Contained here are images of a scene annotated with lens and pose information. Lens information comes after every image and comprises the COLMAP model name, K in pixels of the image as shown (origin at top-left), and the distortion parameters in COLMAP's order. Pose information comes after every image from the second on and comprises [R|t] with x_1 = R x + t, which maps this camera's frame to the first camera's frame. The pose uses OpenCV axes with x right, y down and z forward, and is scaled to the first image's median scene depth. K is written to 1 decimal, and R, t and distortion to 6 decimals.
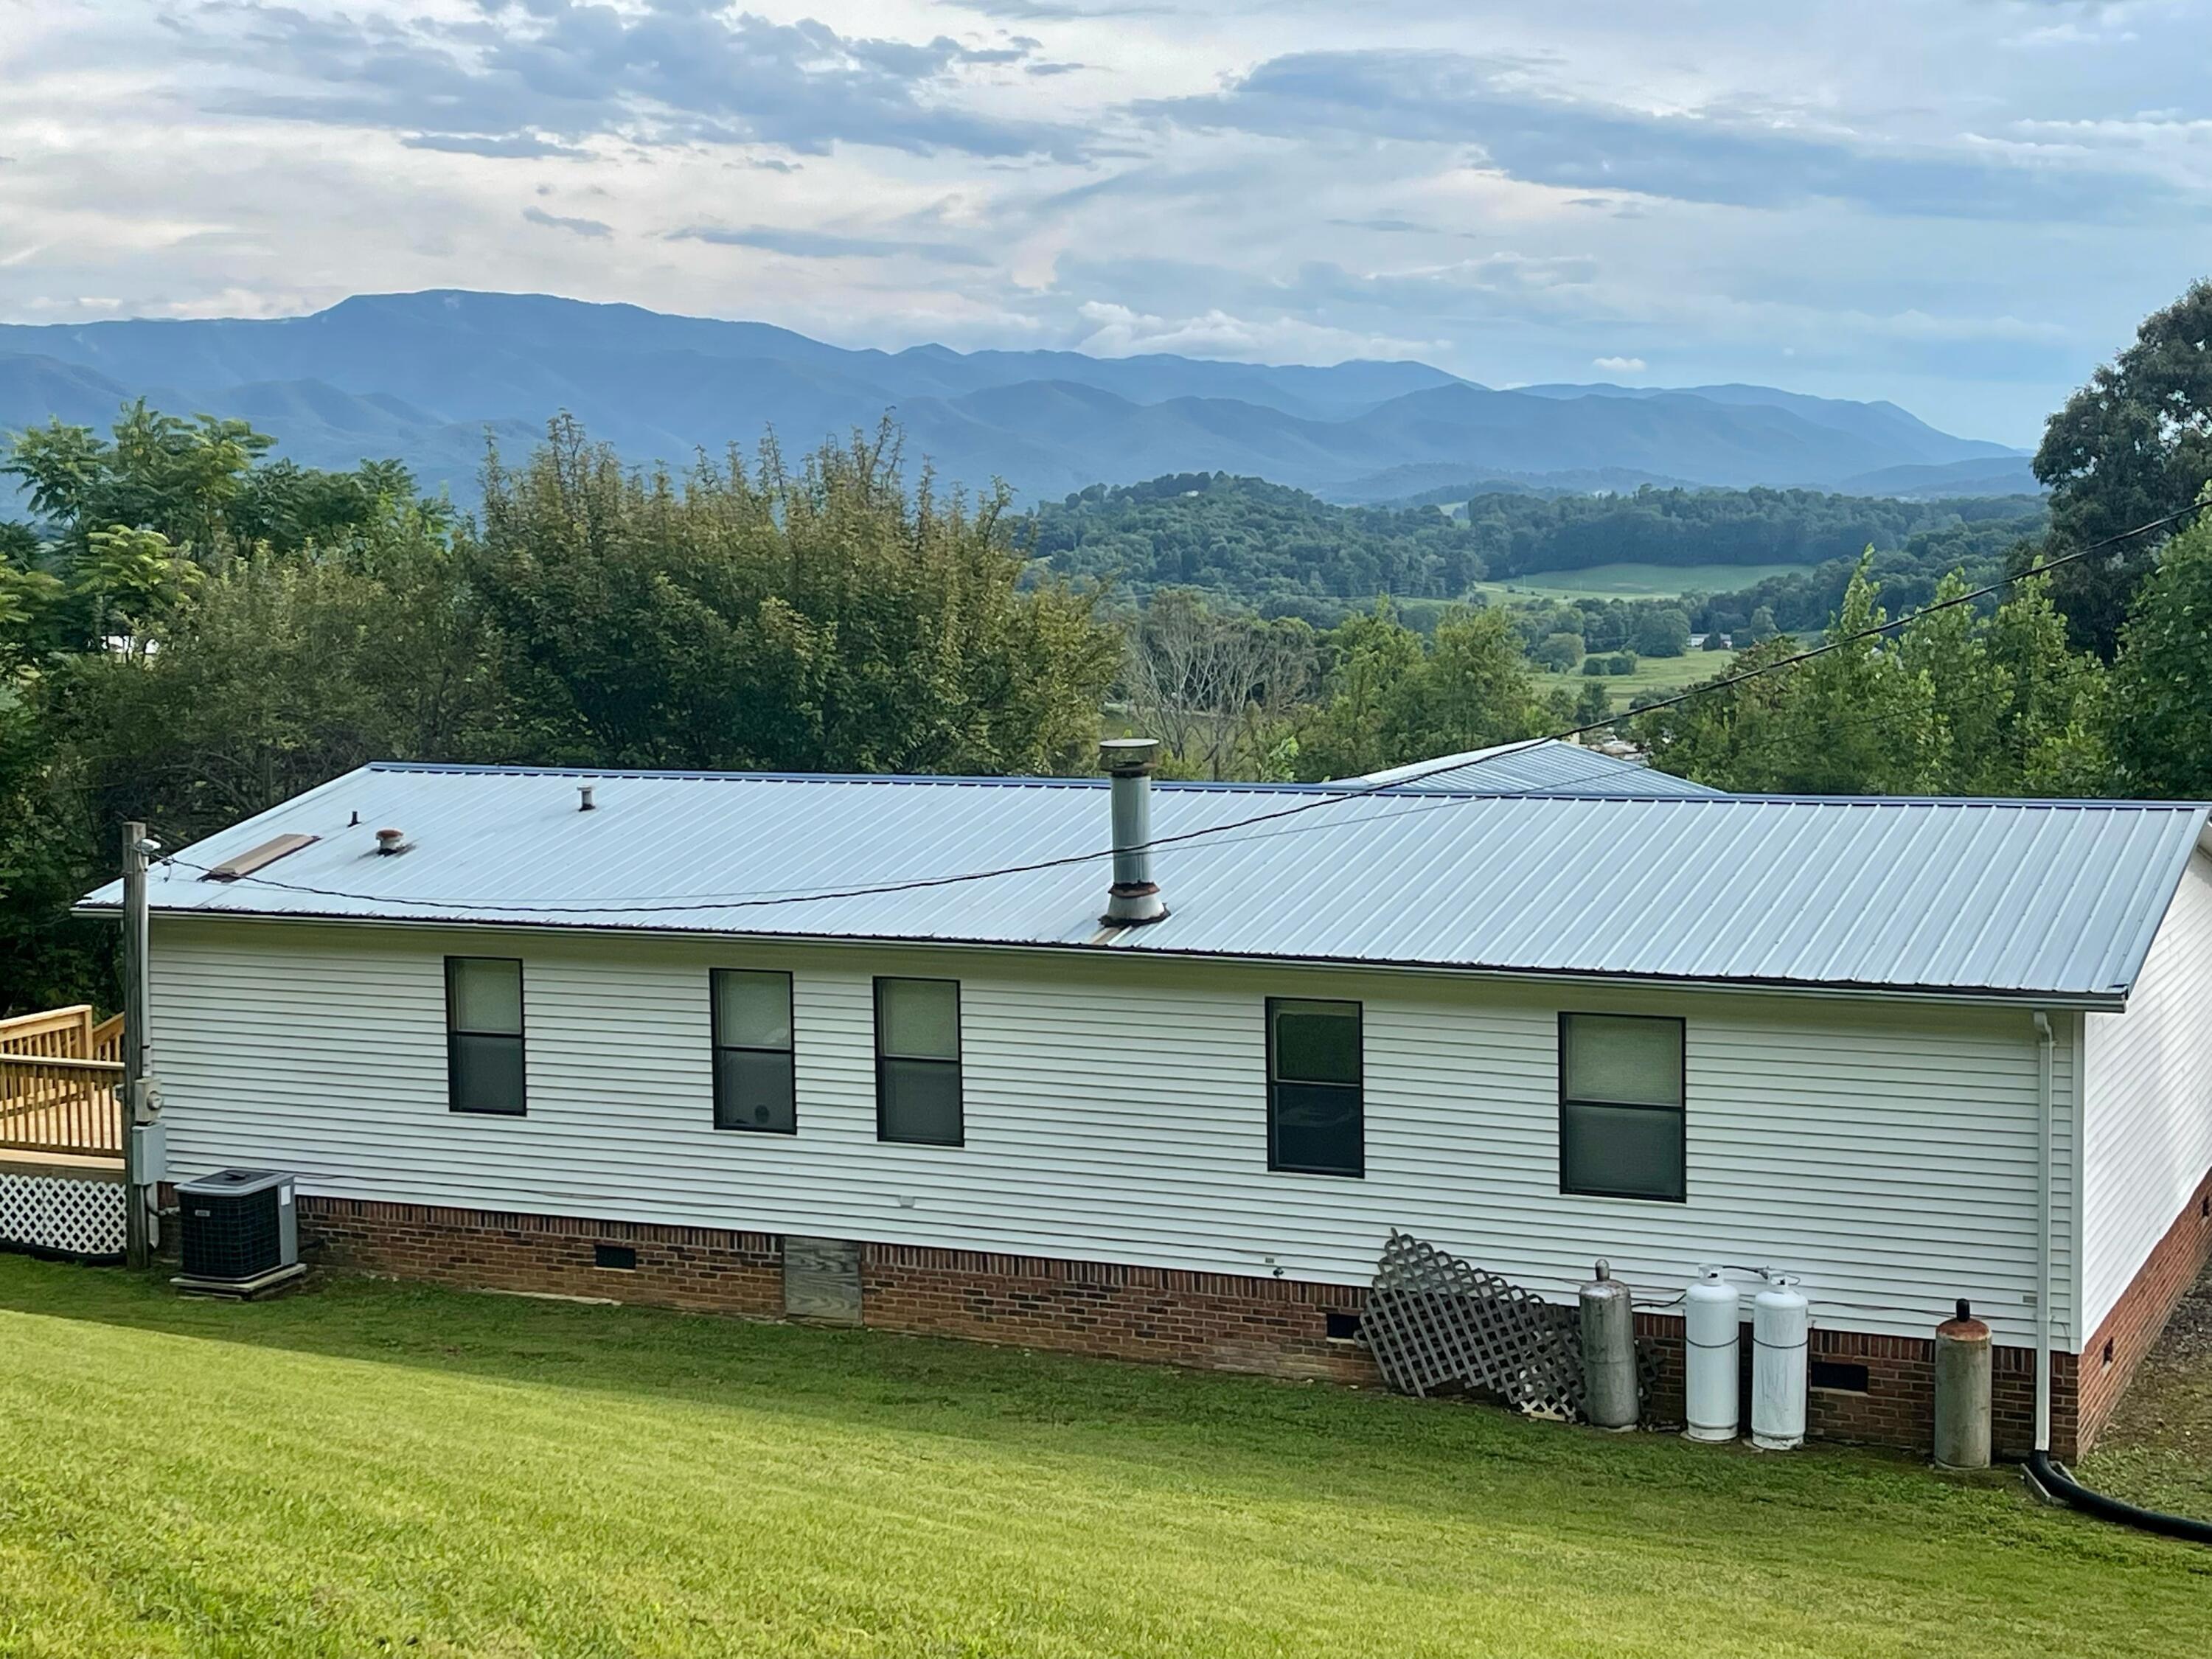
lens RADIAL K [[3439.6, 0, 1095.1], [0, 3439.6, 814.9], [0, 0, 1]] dist [0.068230, 0.000000]
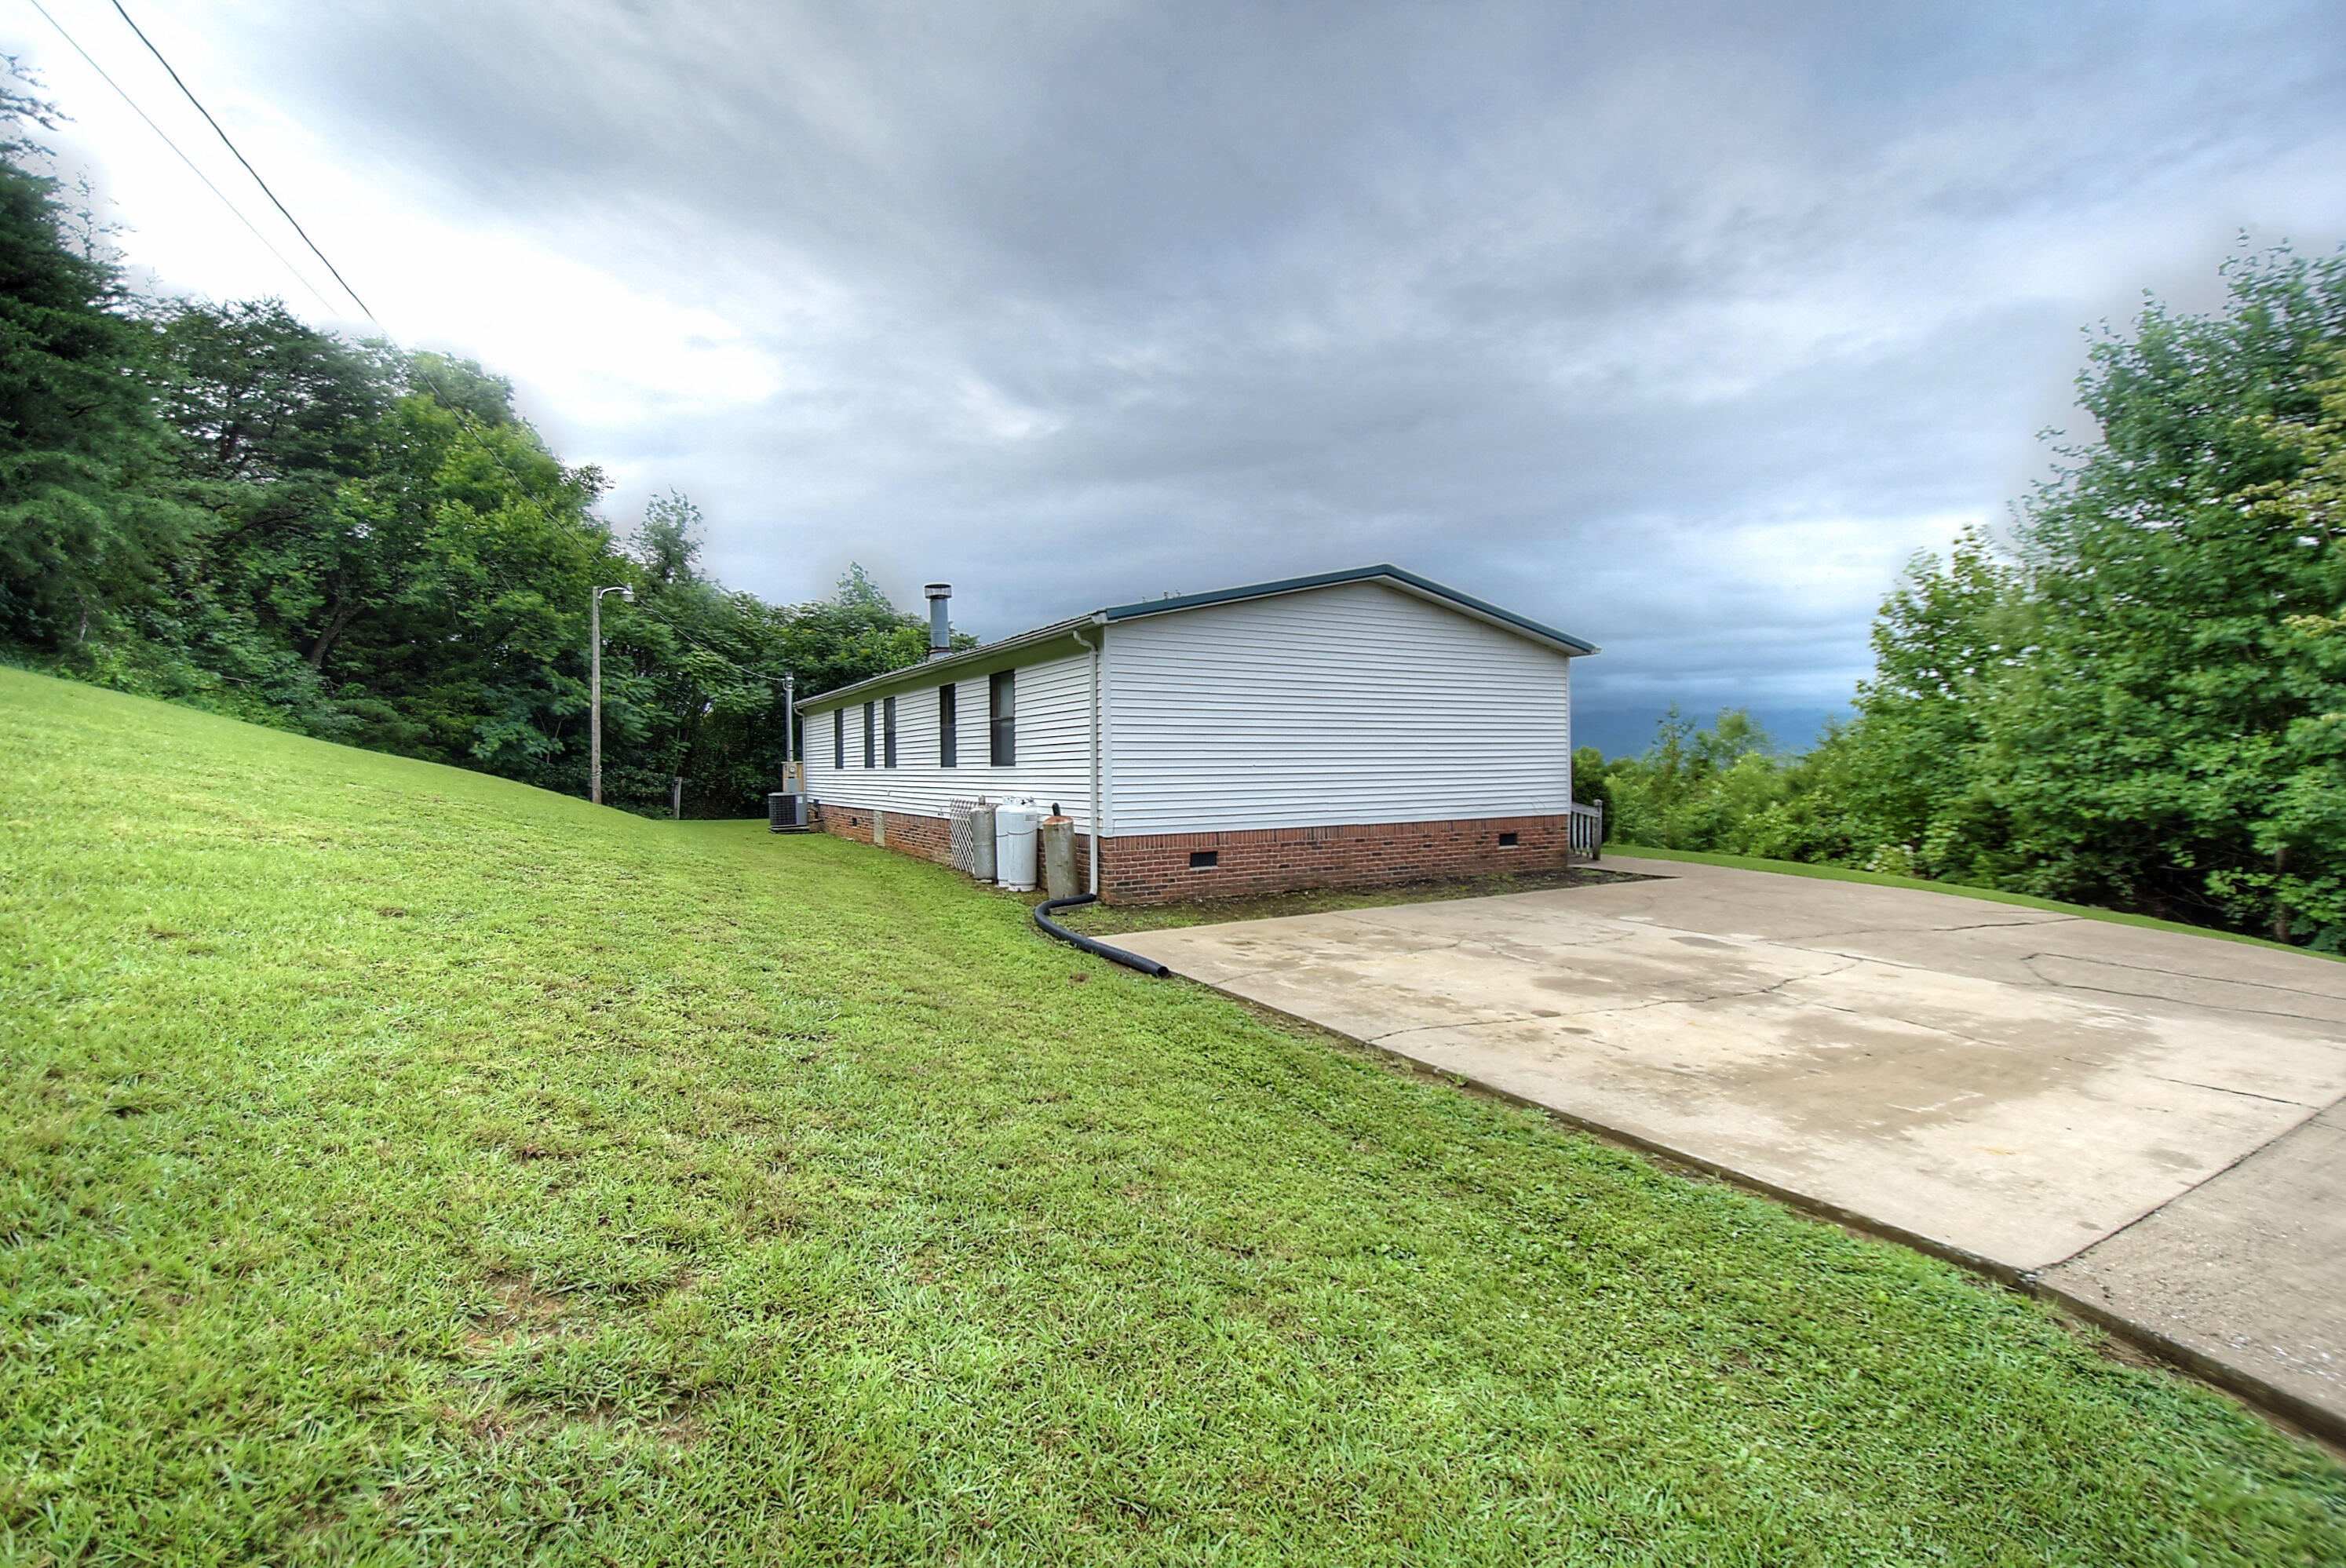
lens RADIAL K [[1055.4, 0, 1169.1], [0, 1055.4, 775.0], [0, 0, 1]] dist [-0.008665, -0.003611]
pose [[0.818058, 0.011586, -0.575020, 0.511473], [-0.058536, 0.996283, -0.063203, 0.132547], [0.572150, 0.085363, 0.815695, 0.506097]]
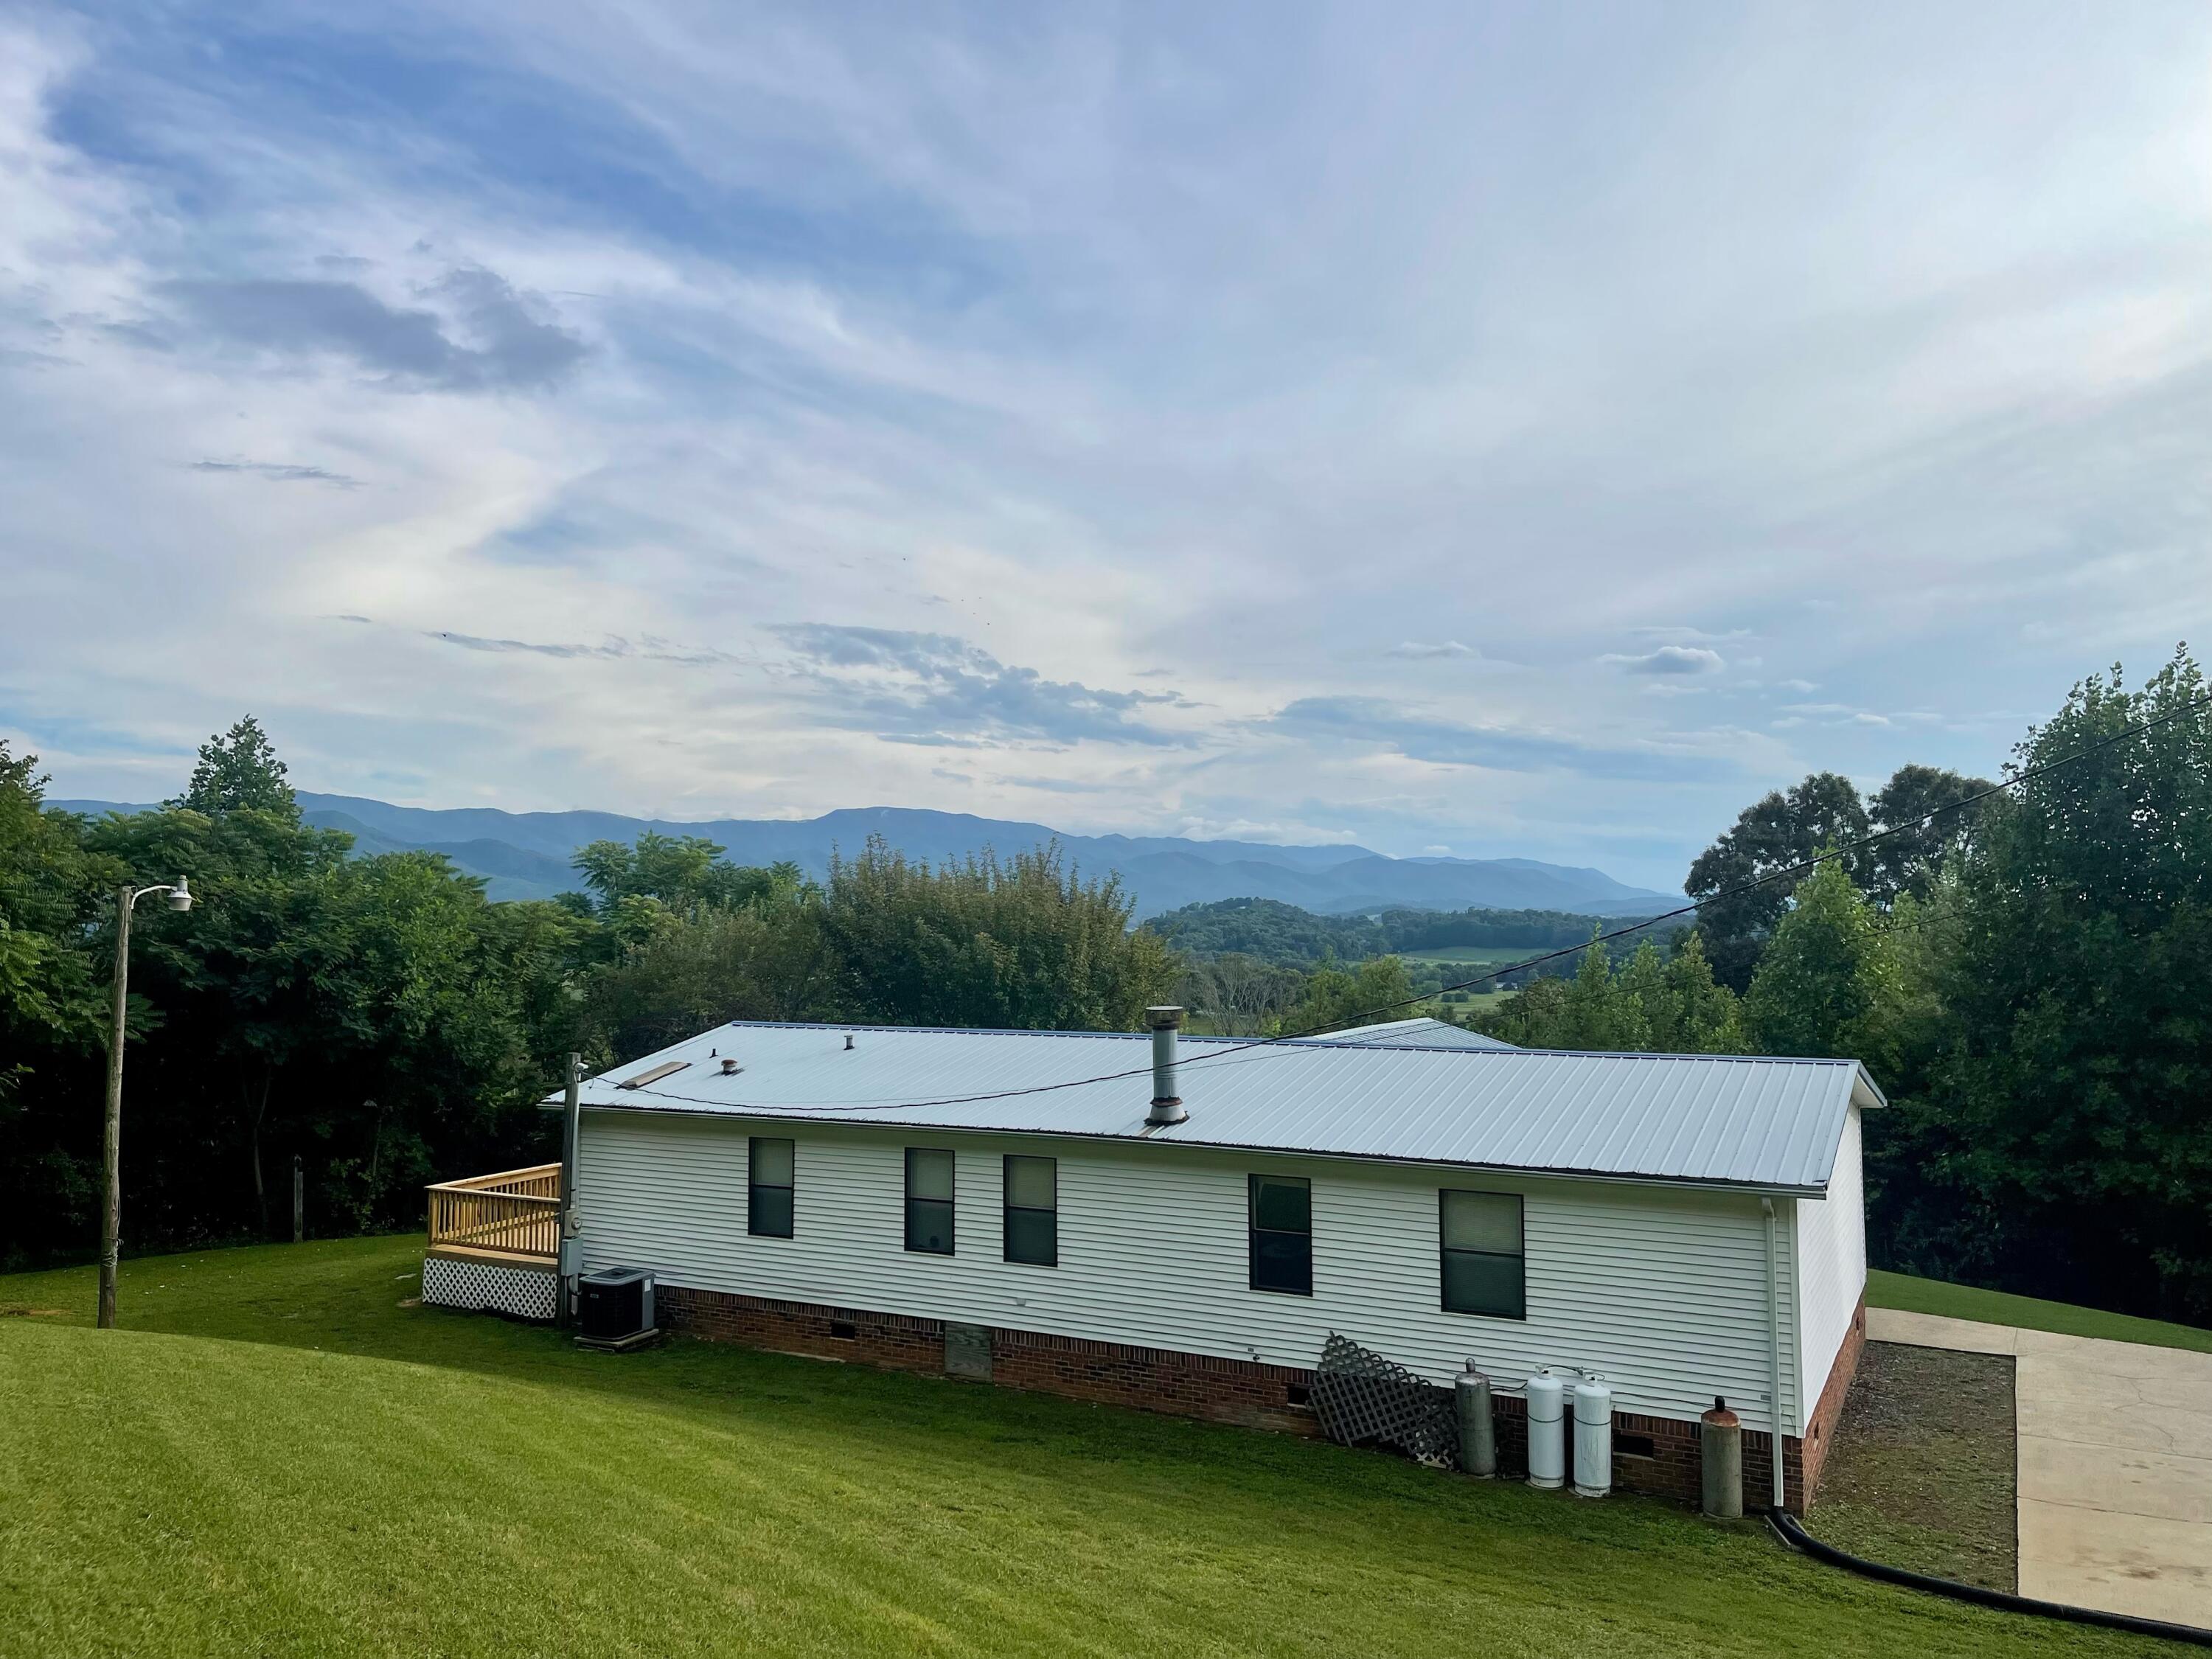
lens RADIAL K [[1703.9, 0, 1093.1], [0, 1703.9, 816.0], [0, 0, 1]] dist [0.053131, -0.061368]
pose [[0.998147, 0.008068, -0.060305, 0.023069], [-0.016826, 0.989115, -0.146176, 0.006246], [0.058470, 0.146920, 0.987419, 0.192231]]
